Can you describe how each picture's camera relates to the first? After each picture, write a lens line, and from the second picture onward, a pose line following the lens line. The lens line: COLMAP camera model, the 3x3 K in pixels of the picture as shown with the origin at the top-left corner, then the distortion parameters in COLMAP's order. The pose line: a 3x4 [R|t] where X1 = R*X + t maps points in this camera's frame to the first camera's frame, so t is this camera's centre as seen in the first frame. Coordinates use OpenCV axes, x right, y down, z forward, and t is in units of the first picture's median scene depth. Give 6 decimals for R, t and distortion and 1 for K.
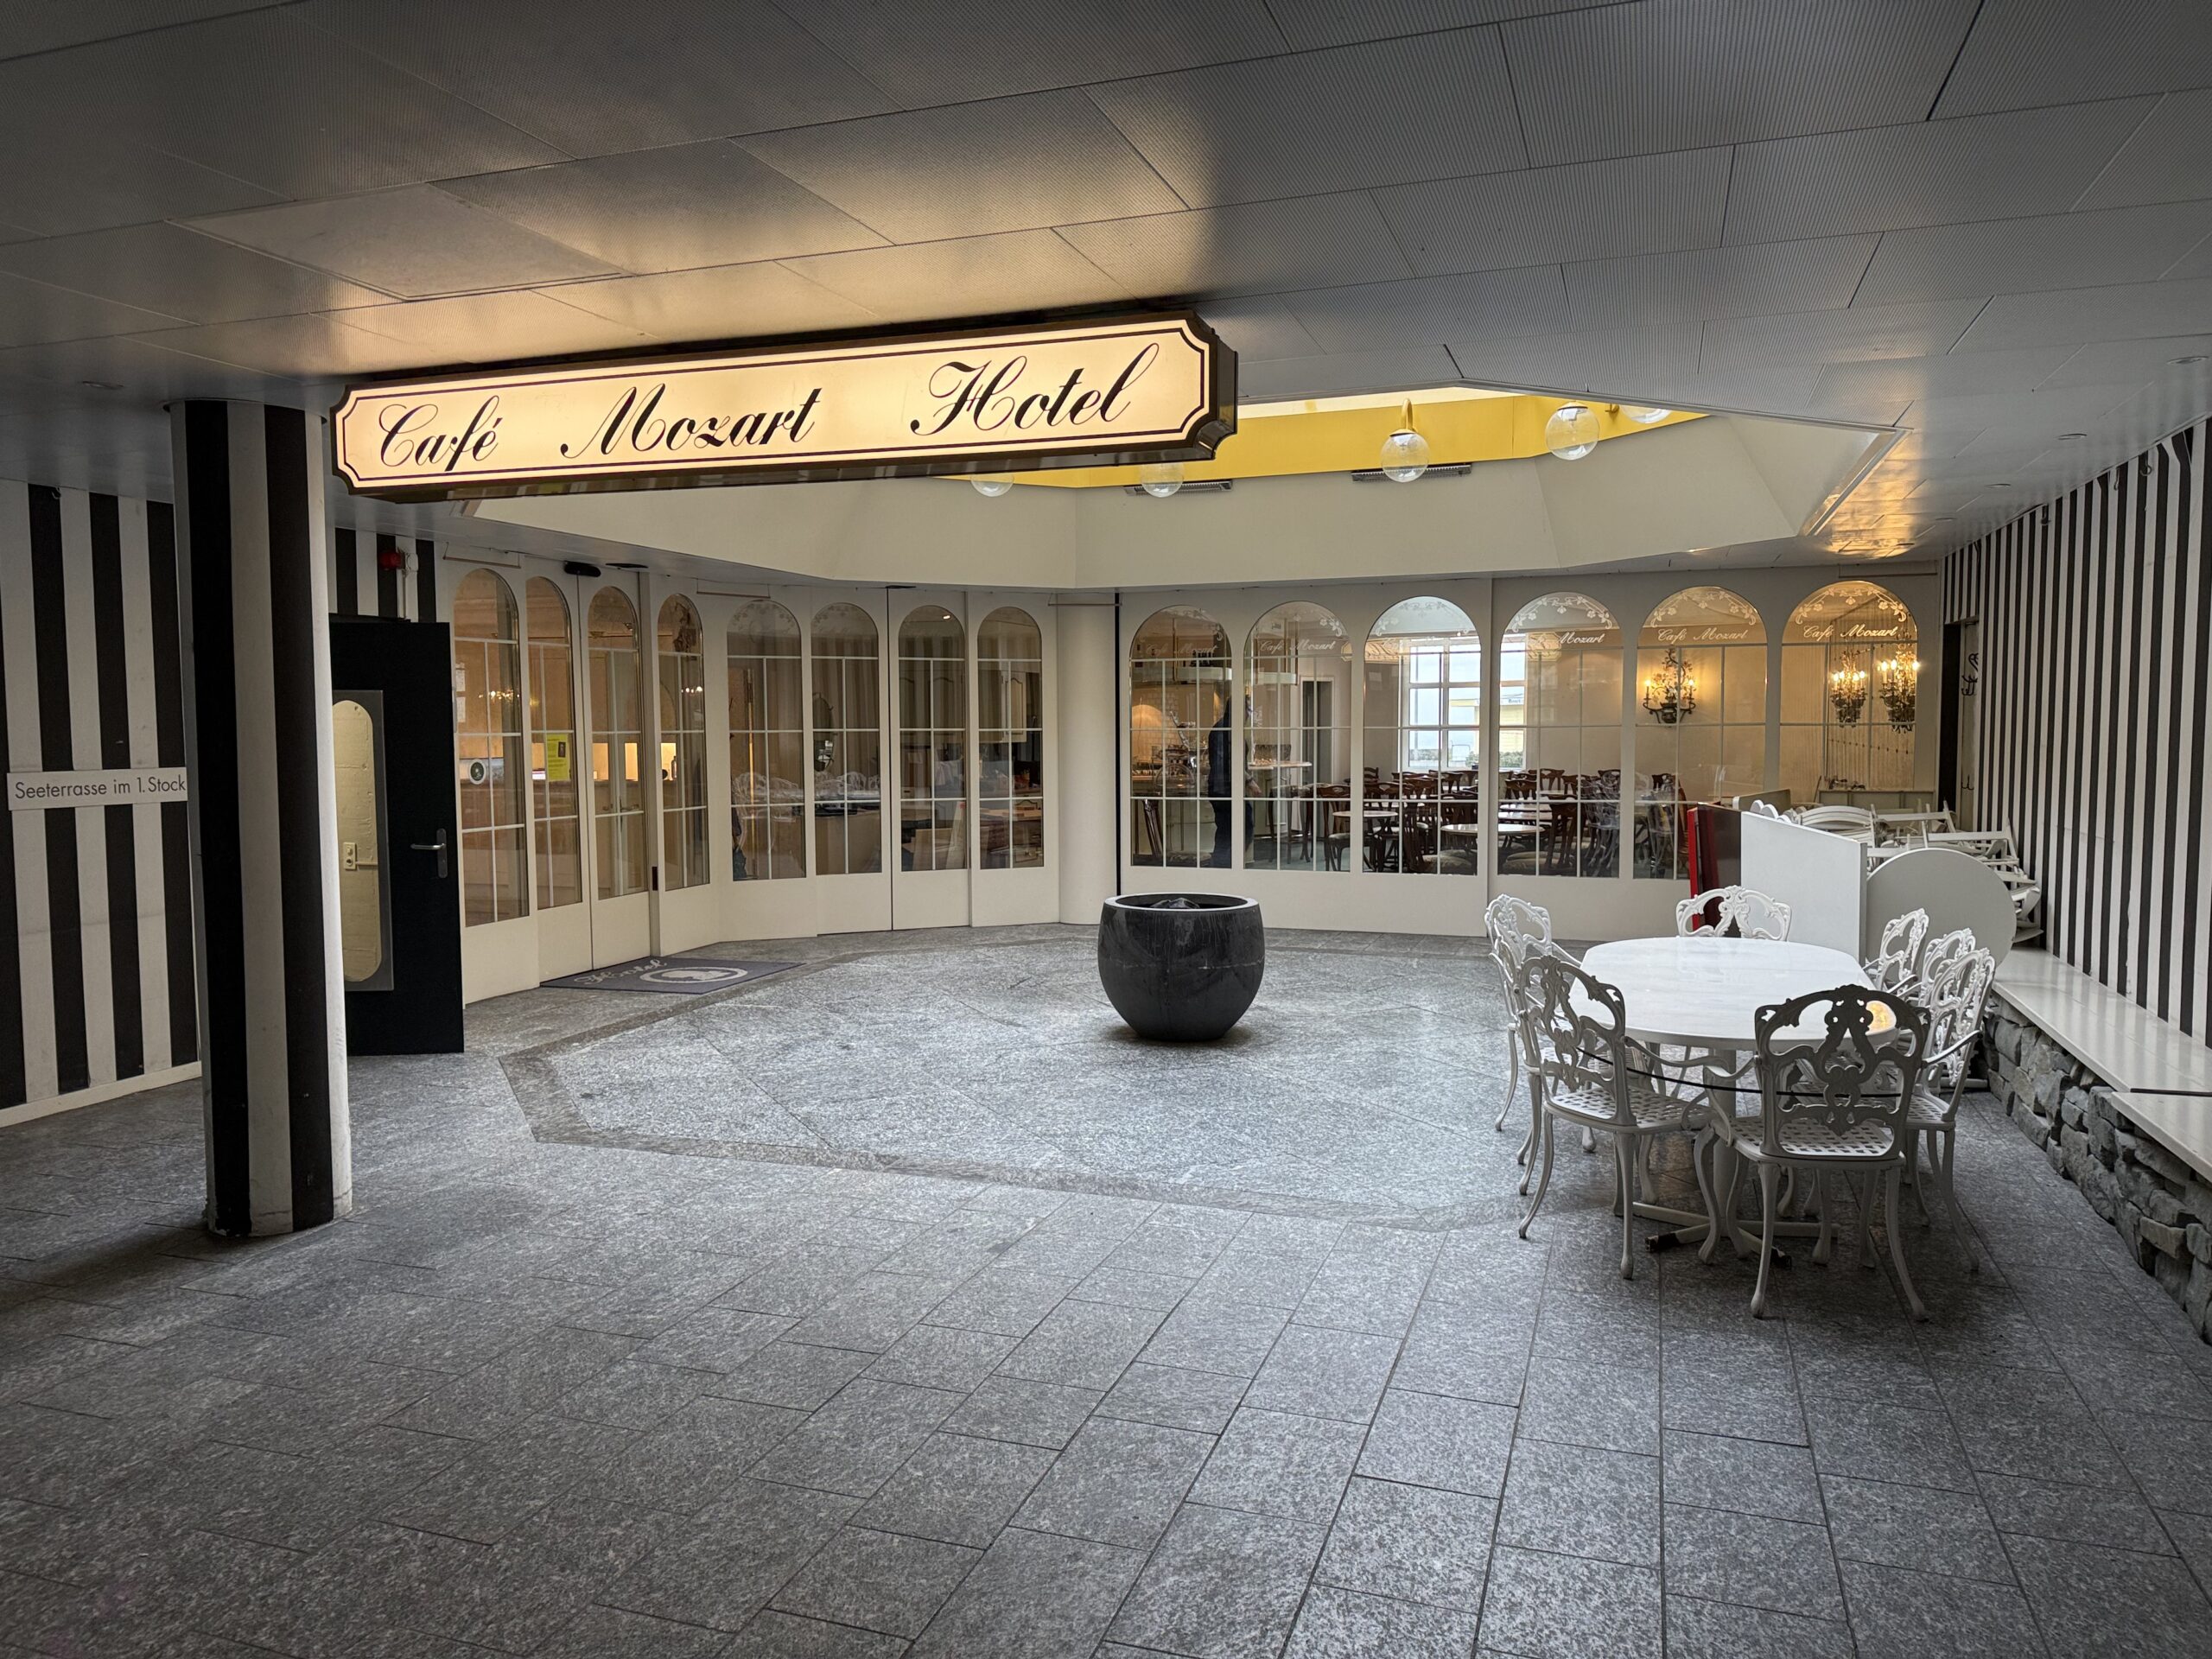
lens RADIAL K [[1555.8, 0, 1106.0], [0, 1555.8, 829.5], [0, 0, 1]] dist [0.193538, -0.432007]
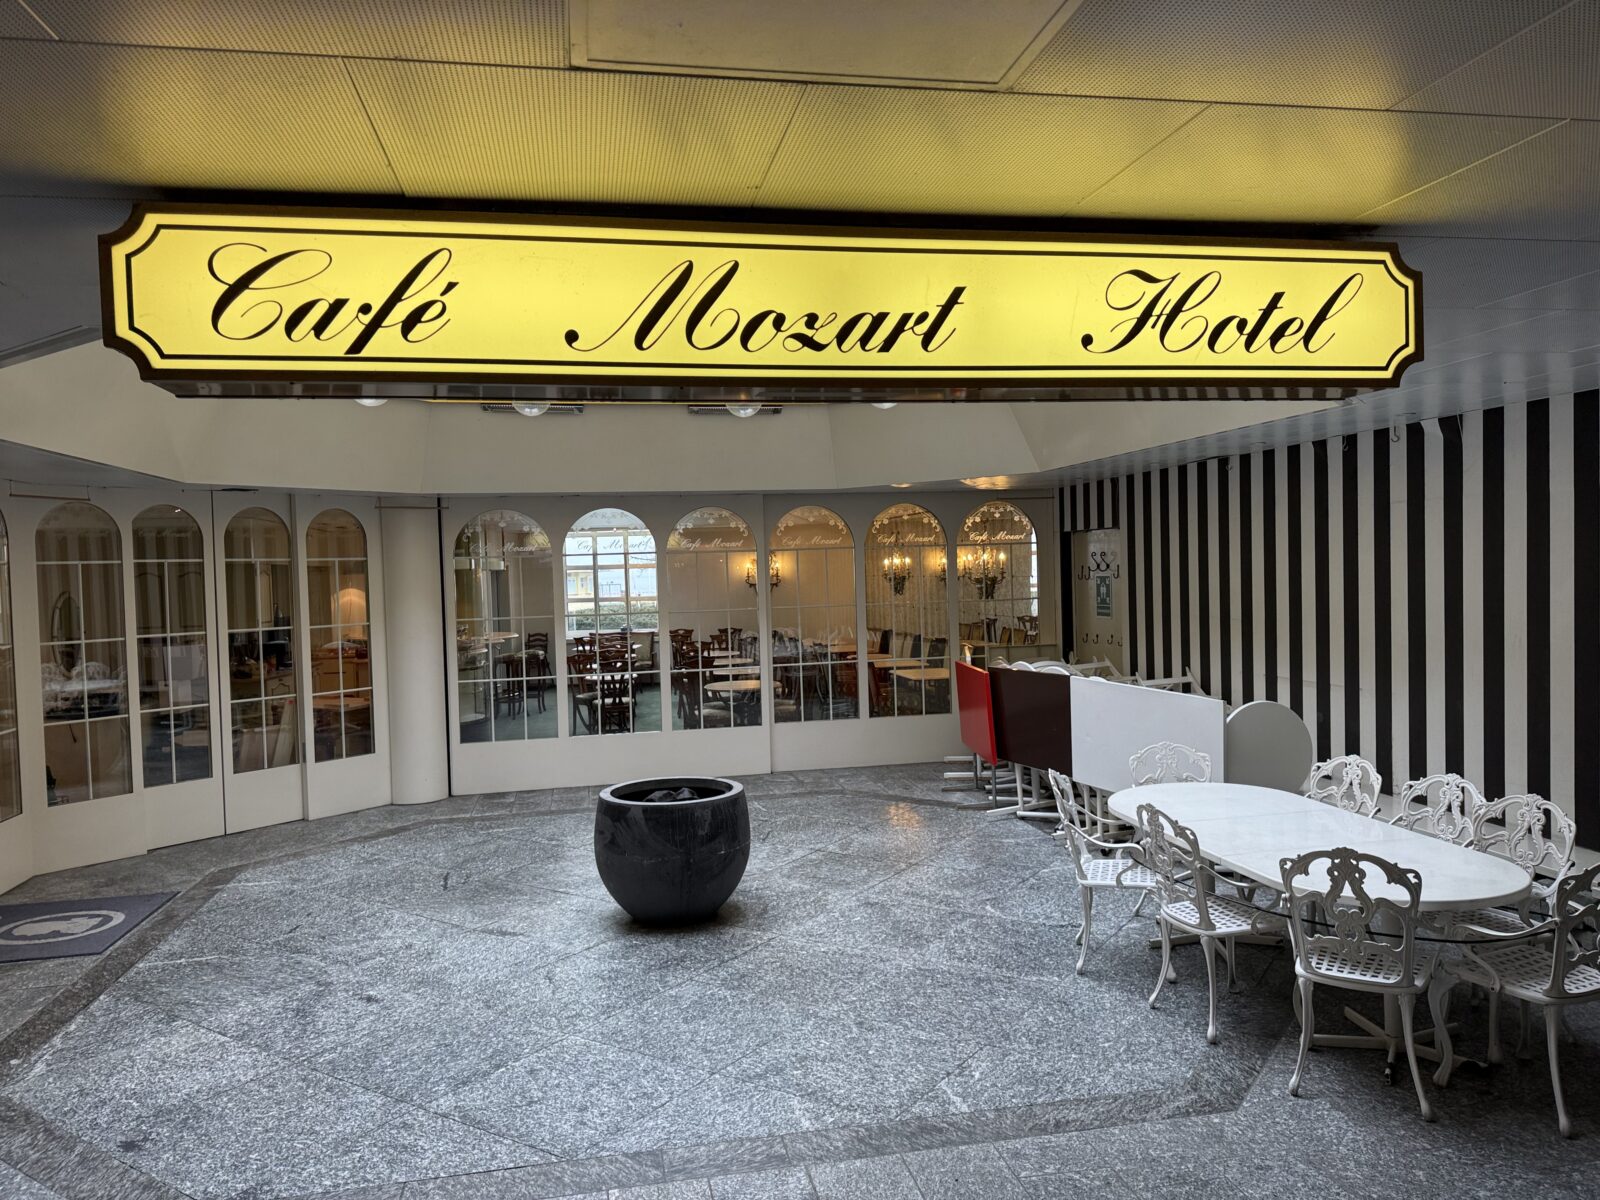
lens RADIAL K [[1116.7, 0, 800.0], [0, 1116.7, 600.0], [0, 0, 1]] dist [0.146741, -0.254595]
pose [[0.863238, -0.033102, 0.503711, -0.520857], [0.059218, 0.997598, -0.035927, -0.102700], [-0.501312, 0.060842, 0.863125, 0.539159]]
